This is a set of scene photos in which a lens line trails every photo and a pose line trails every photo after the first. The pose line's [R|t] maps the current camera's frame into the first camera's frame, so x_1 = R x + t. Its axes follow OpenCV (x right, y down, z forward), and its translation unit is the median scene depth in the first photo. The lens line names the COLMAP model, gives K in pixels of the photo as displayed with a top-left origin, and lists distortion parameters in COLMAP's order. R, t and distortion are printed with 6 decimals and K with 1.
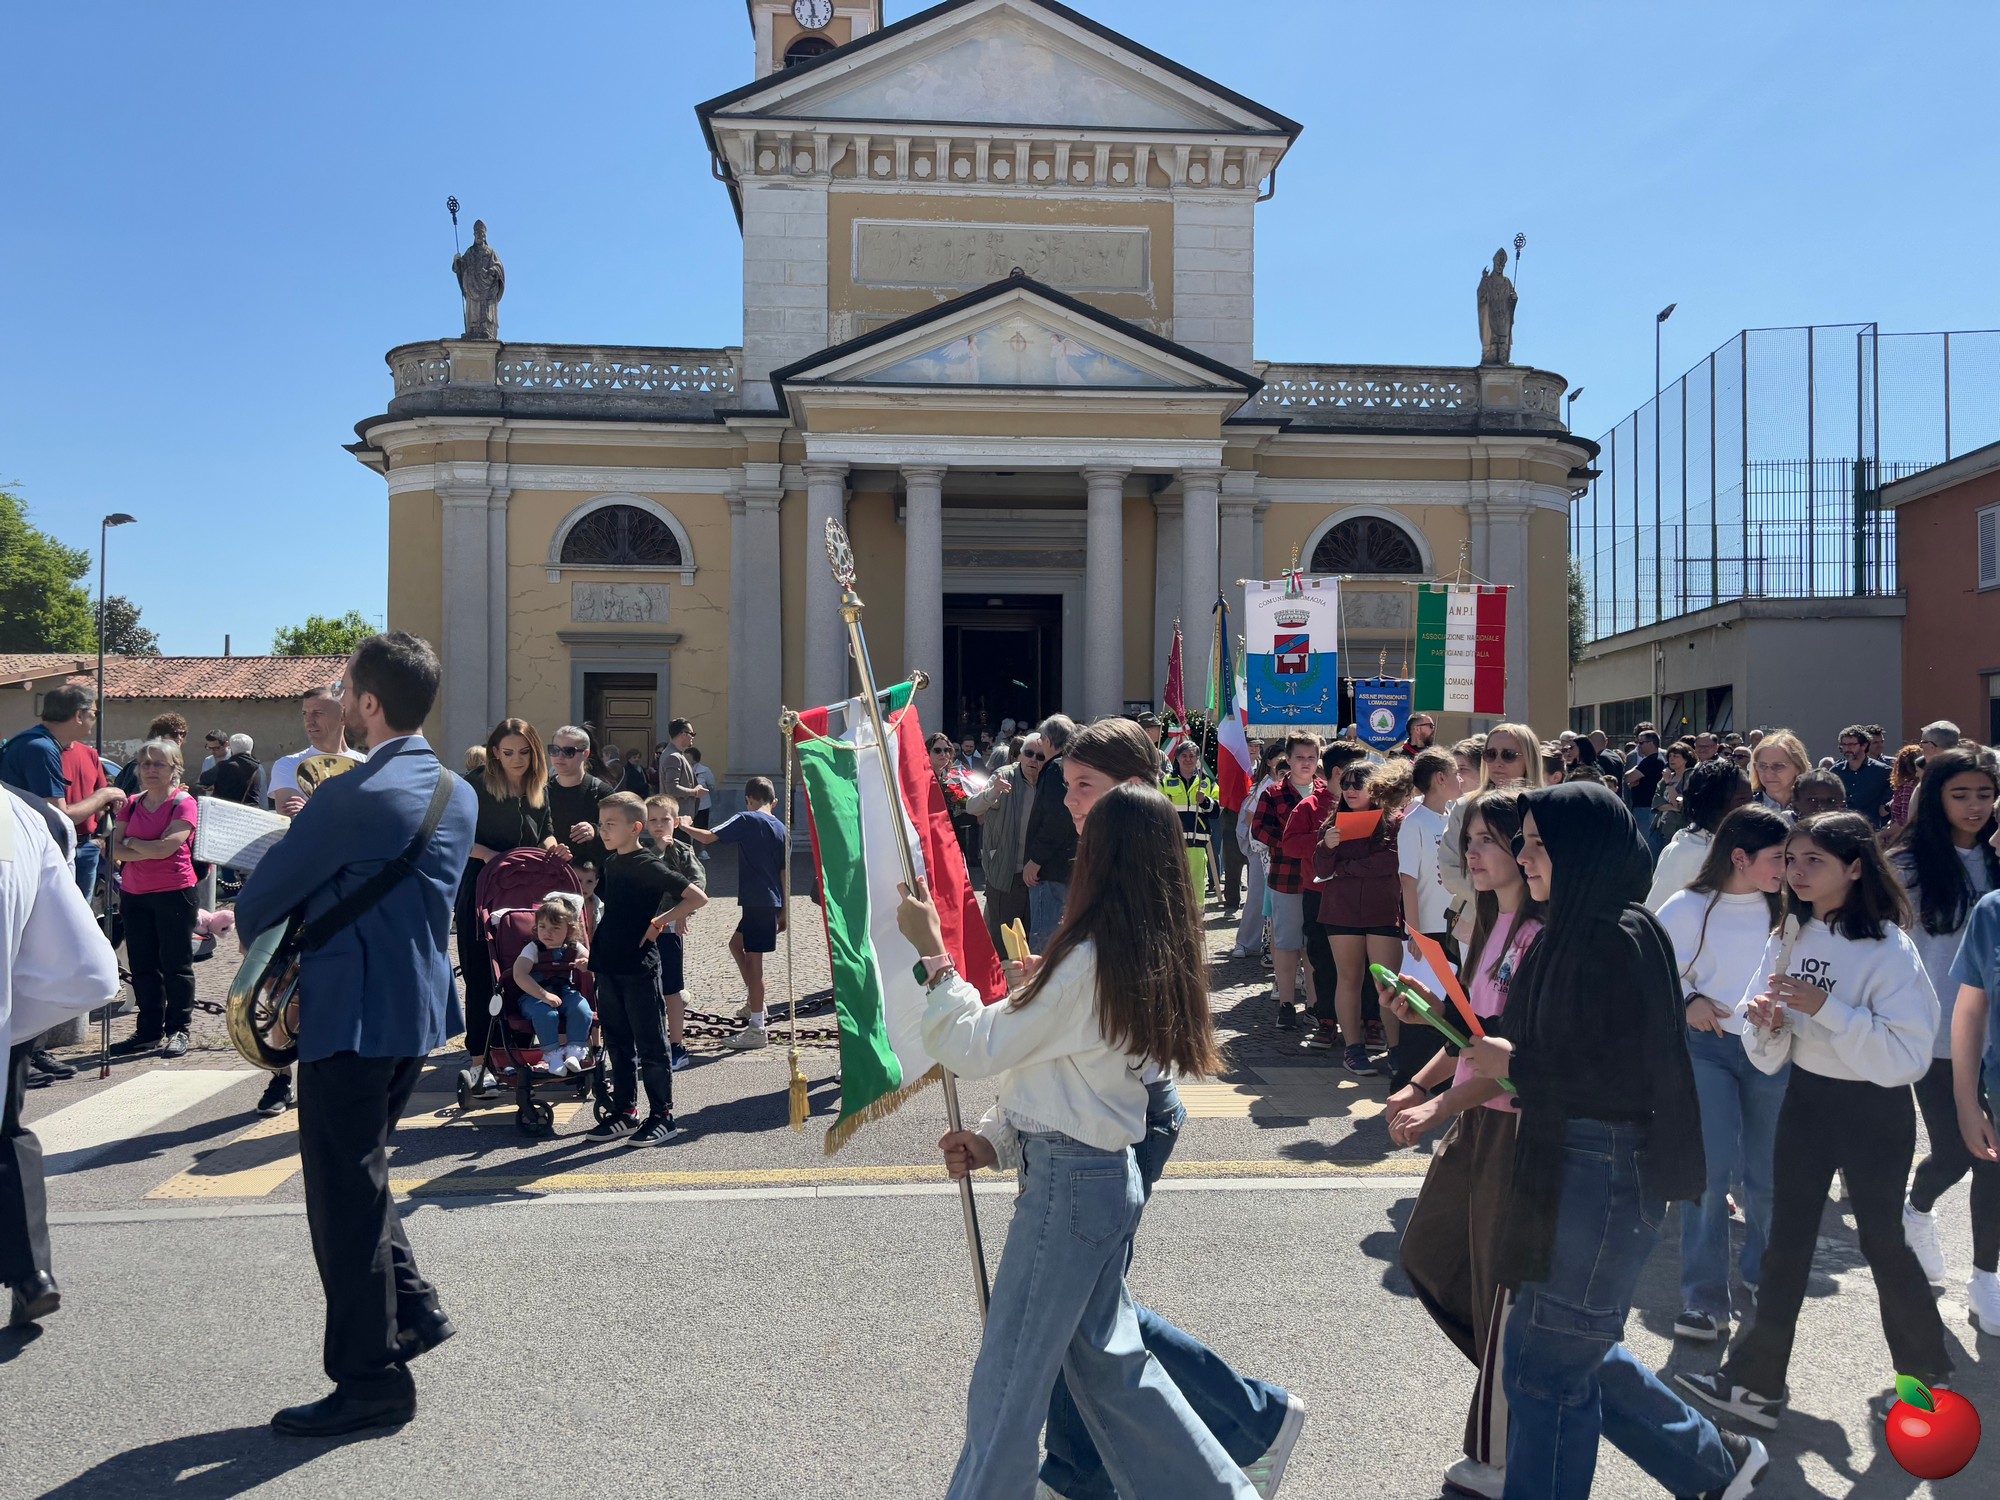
lens RADIAL K [[1507.0, 0, 990.8], [0, 1507.0, 749.8], [0, 0, 1]] dist [0.068020, -0.089474]
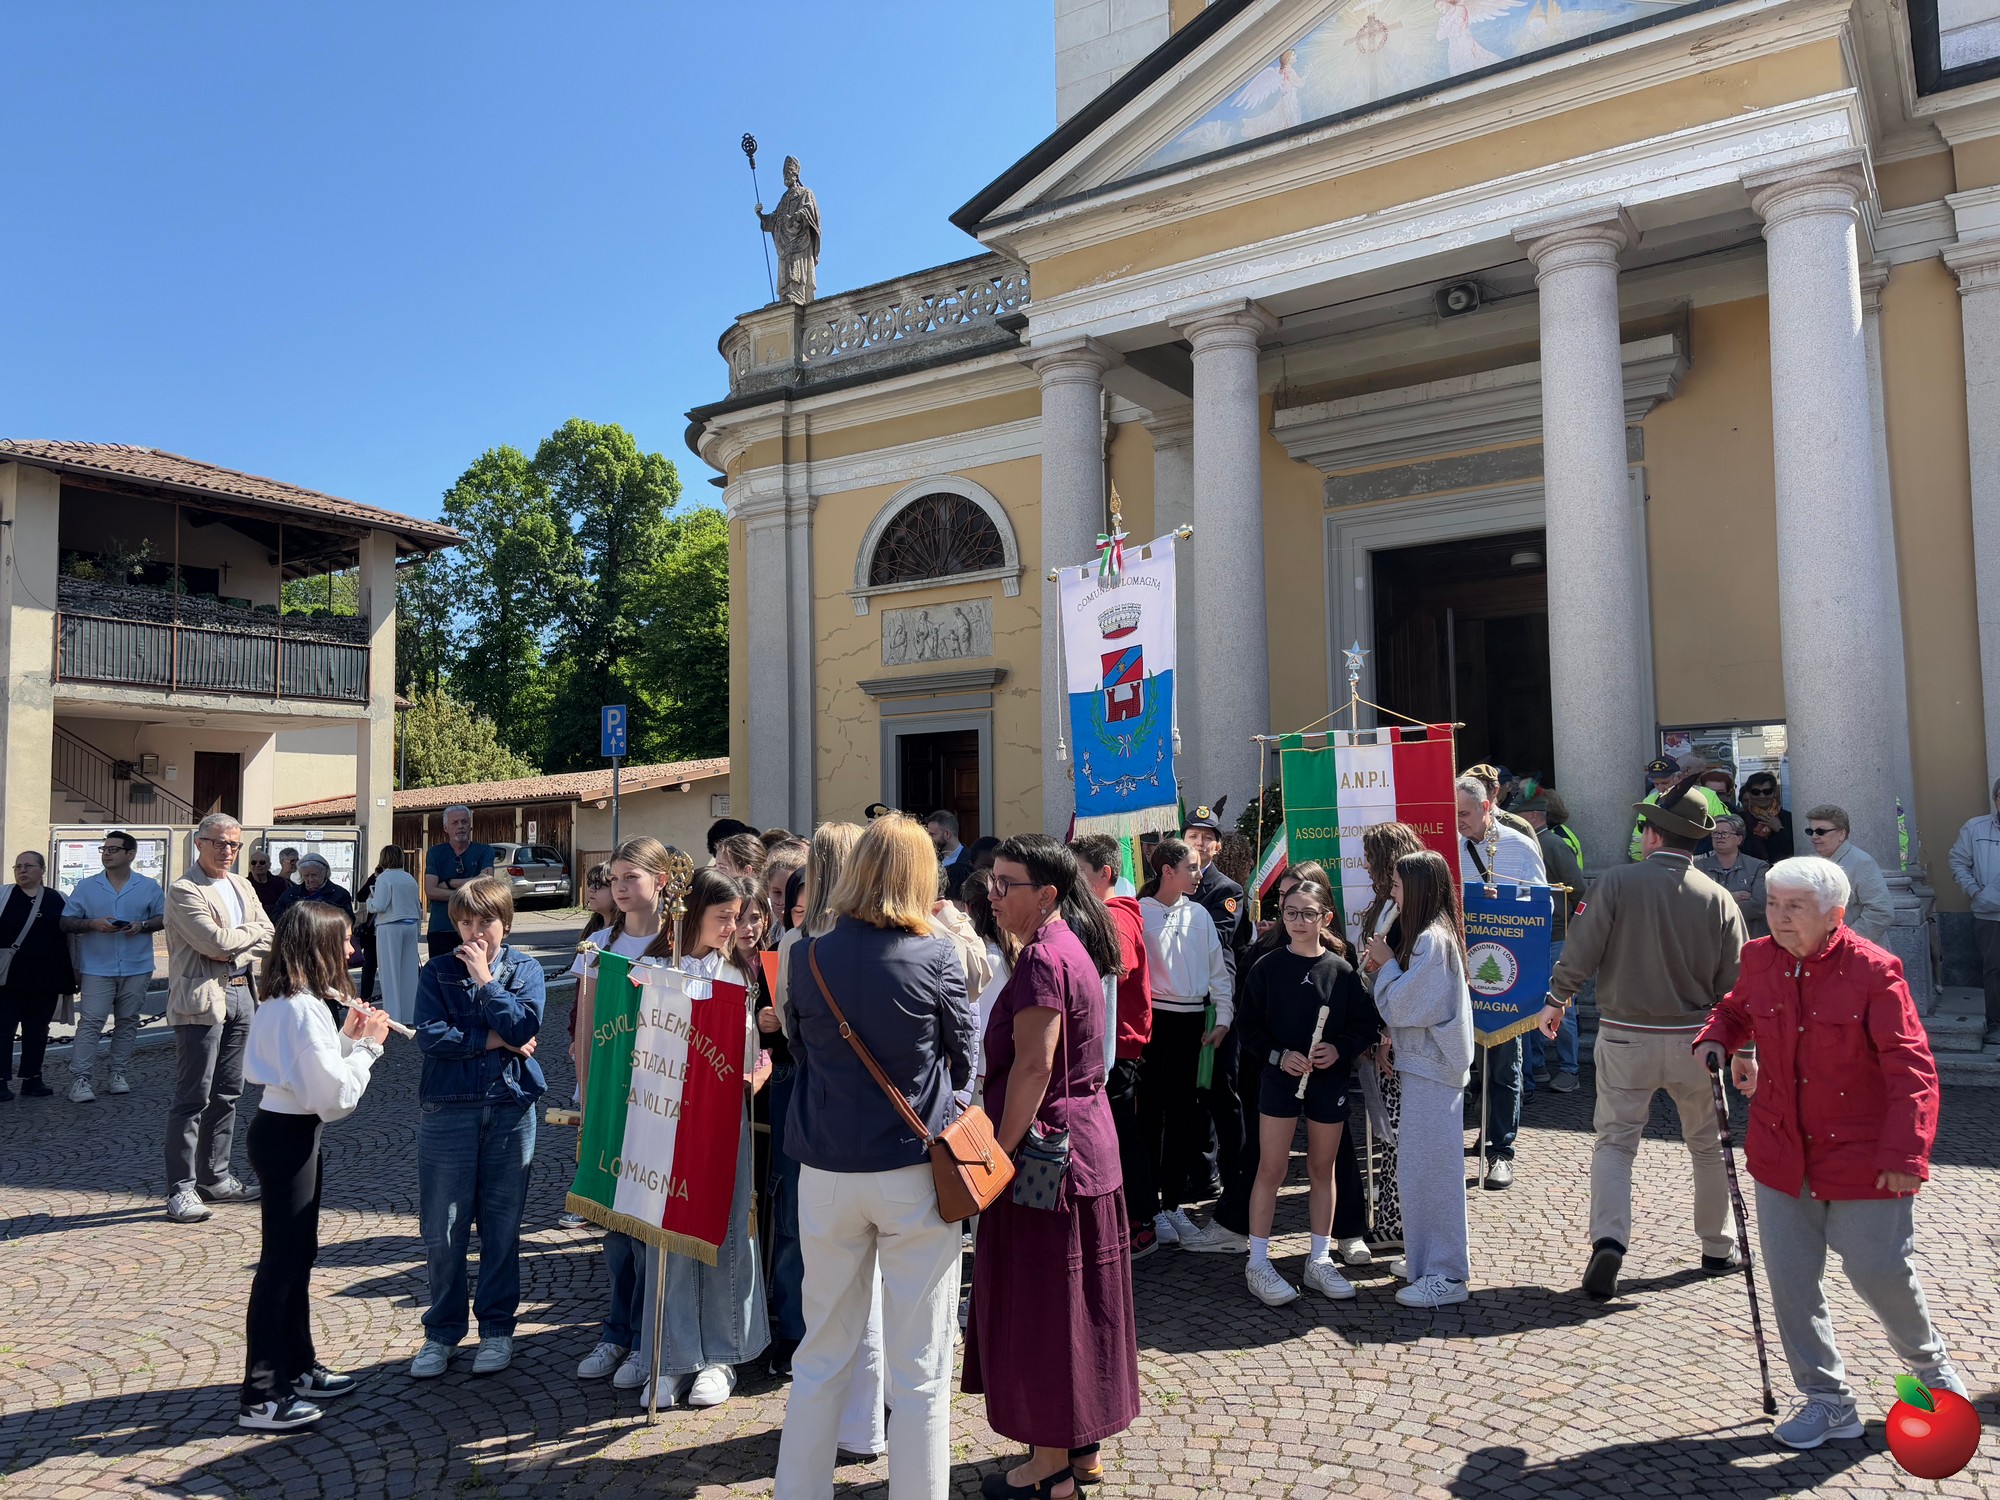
lens RADIAL K [[1507.0, 0, 990.8], [0, 1507.0, 749.8], [0, 0, 1]] dist [0.068020, -0.089474]
pose [[0.786122, -0.059162, -0.615234, 0.196879], [0.026060, 0.997696, -0.062641, 0.000369], [0.617522, 0.033210, 0.785852, 0.474230]]
